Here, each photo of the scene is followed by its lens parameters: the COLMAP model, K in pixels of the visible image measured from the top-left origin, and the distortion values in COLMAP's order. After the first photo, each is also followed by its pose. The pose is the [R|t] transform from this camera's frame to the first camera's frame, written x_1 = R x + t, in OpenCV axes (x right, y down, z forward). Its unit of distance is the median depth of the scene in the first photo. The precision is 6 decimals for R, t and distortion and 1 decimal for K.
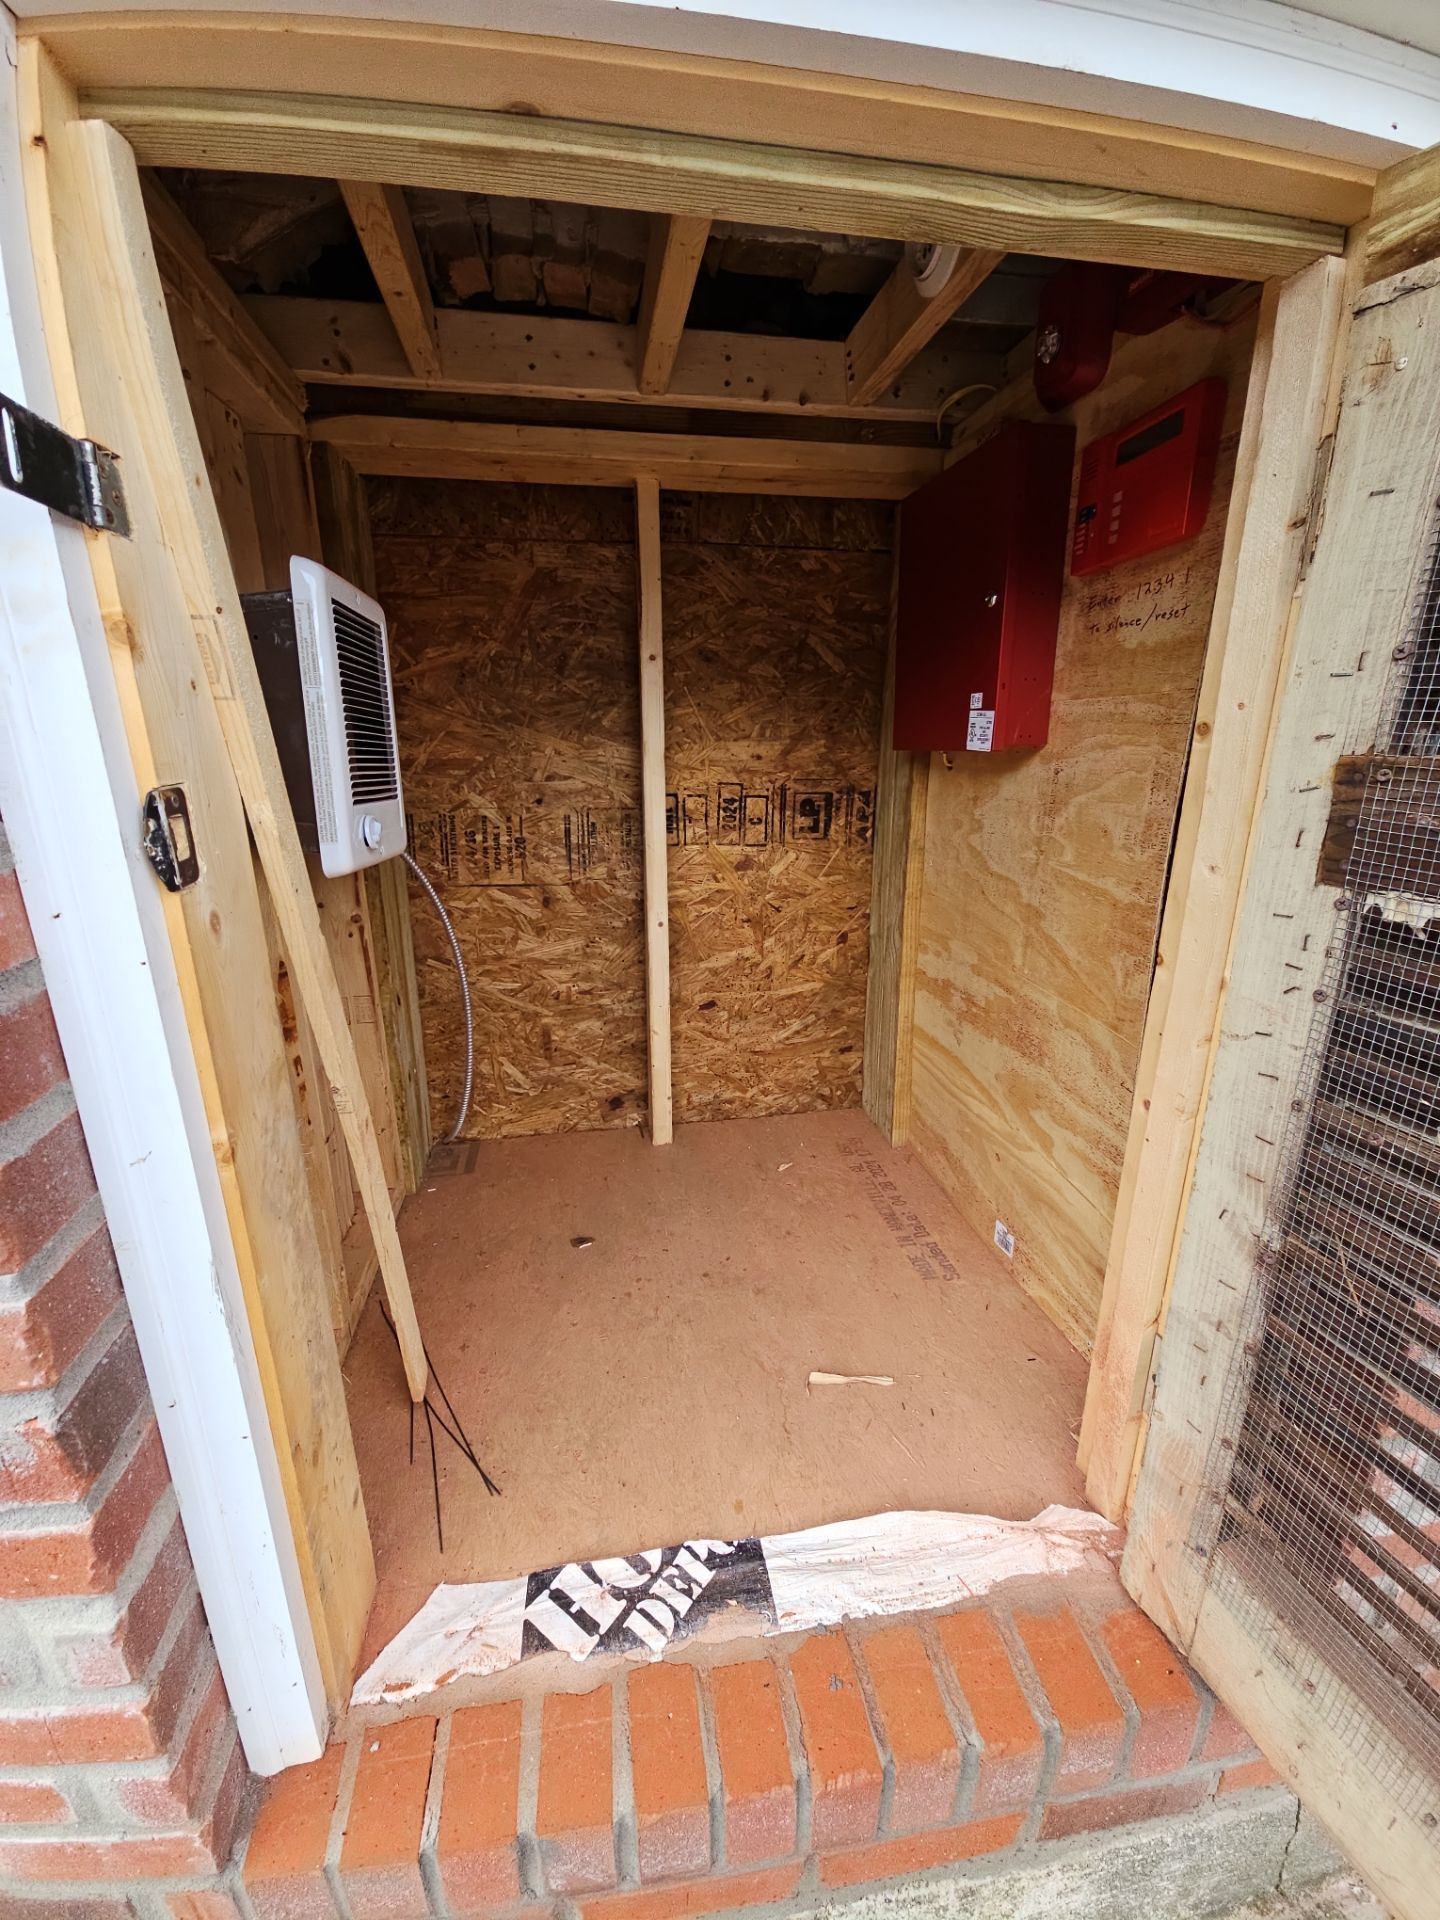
lens RADIAL K [[780.2, 0, 716.0], [0, 780.2, 959.3], [0, 0, 1]] dist [0.001858, -0.002406]
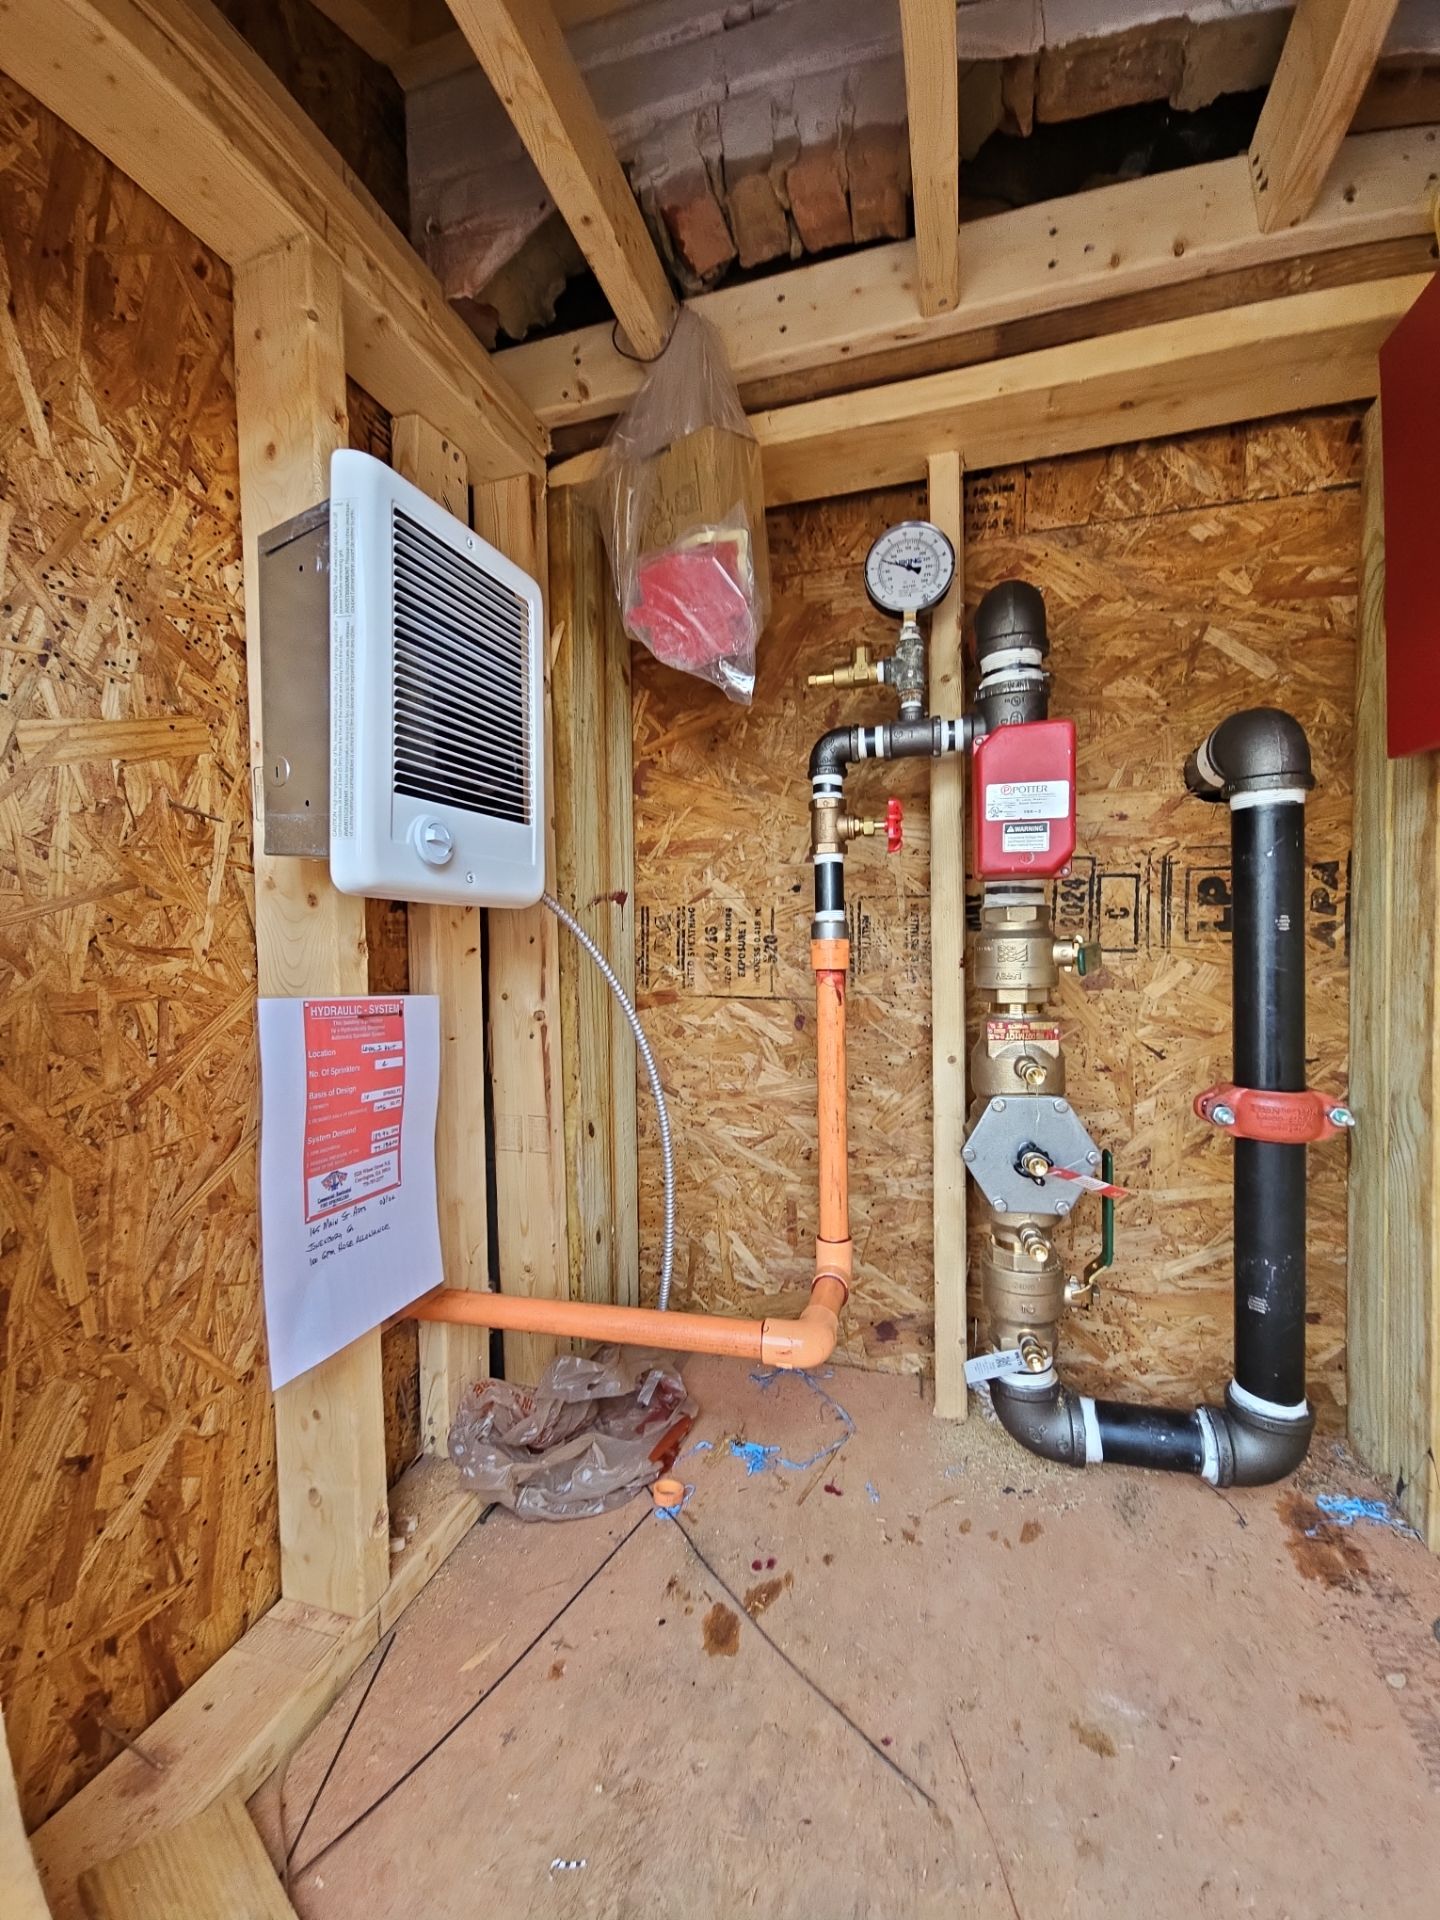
lens RADIAL K [[780.2, 0, 712.9], [0, 780.2, 961.3], [0, 0, 1]] dist [0.001858, -0.002406]
pose [[0.888737, 0.003639, -0.458403, 0.054468], [-0.108535, 0.973208, -0.202698, 0.032467], [0.445384, 0.229898, 0.865321, 0.333092]]
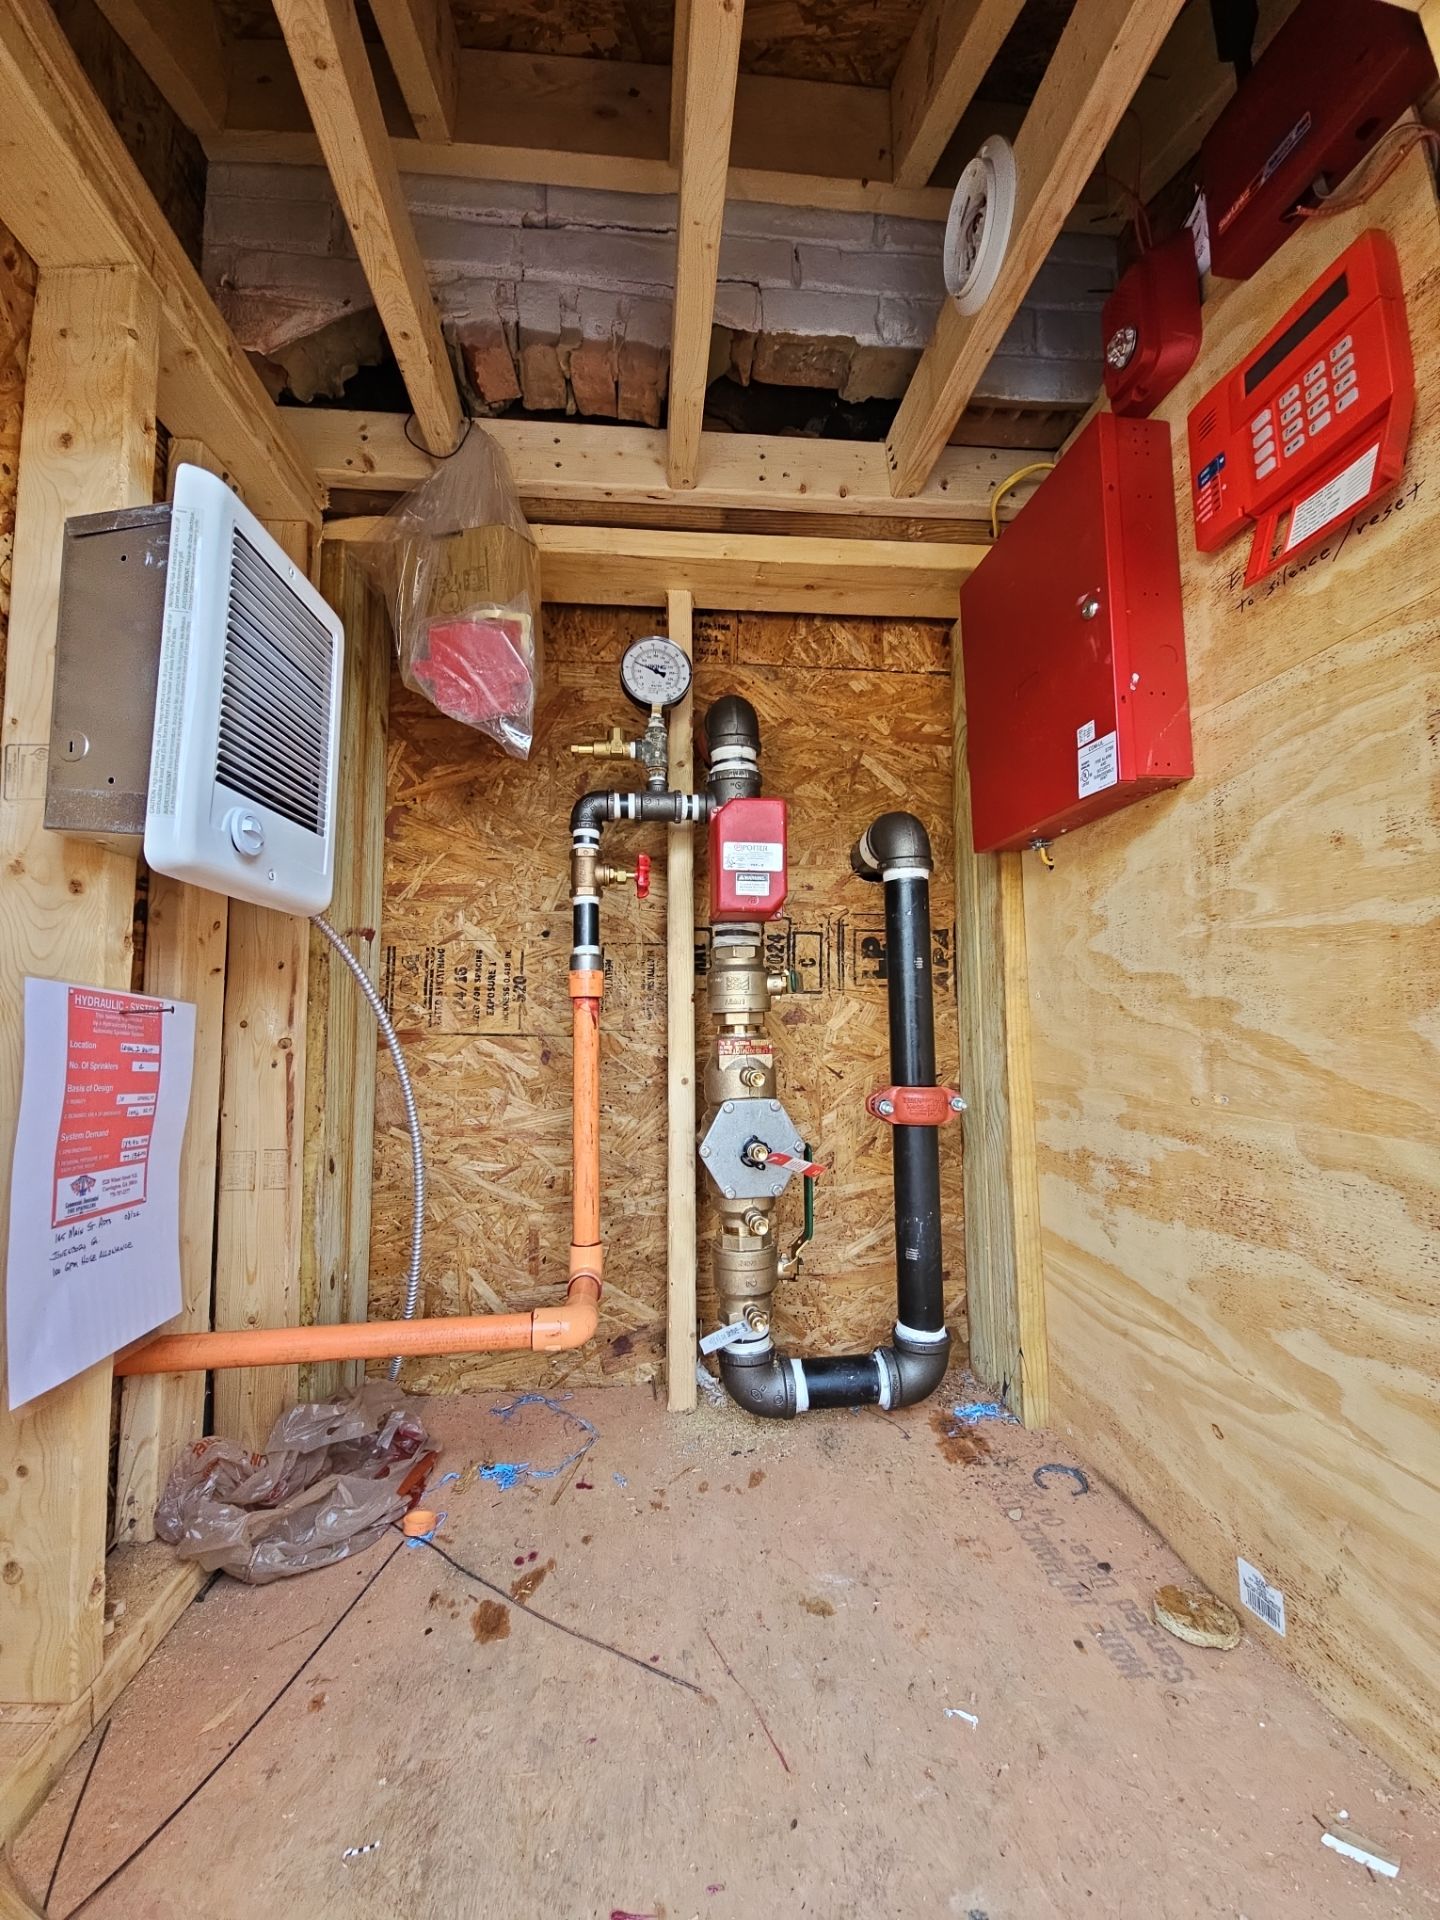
lens RADIAL K [[780.2, 0, 714.1], [0, 780.2, 960.4], [0, 0, 1]] dist [0.001858, -0.002406]
pose [[0.996330, -0.010148, -0.084996, 0.025528], [-0.019463, 0.940085, -0.340383, 0.111434], [0.083357, 0.340788, 0.936438, 0.251461]]
